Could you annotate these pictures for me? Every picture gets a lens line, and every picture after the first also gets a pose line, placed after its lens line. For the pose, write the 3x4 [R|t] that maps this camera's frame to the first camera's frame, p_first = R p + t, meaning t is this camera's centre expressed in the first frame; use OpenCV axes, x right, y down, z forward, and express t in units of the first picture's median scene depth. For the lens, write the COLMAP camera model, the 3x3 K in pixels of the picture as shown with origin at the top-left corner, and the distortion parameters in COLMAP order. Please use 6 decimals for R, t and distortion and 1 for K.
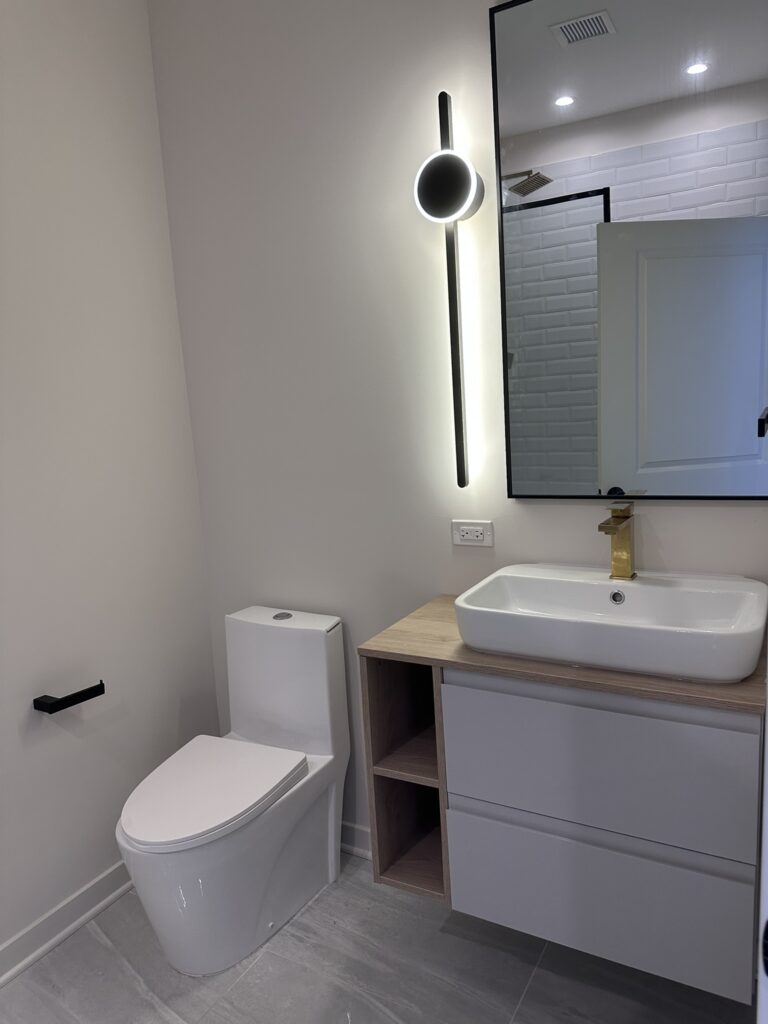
lens RADIAL K [[722.8, 0, 384.7], [0, 722.8, 511.8], [0, 0, 1]] dist [-0.002132, -0.000335]
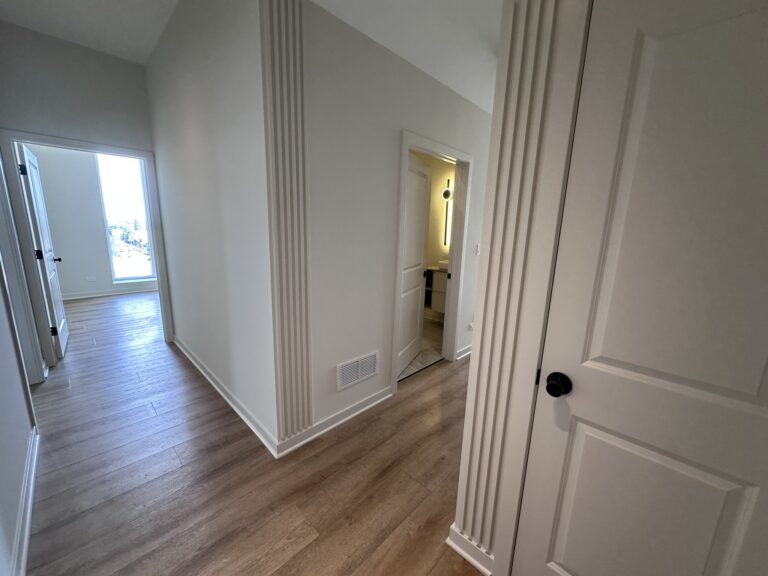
lens RADIAL K [[305.6, 0, 383.8], [0, 305.6, 288.3], [0, 0, 1]] dist [-0.005568, 0.000808]
pose [[0.962843, 0.140433, -0.230677, 0.277860], [-0.130227, 0.989729, 0.058968, 0.253603], [0.236589, -0.026736, 0.971242, -1.666599]]
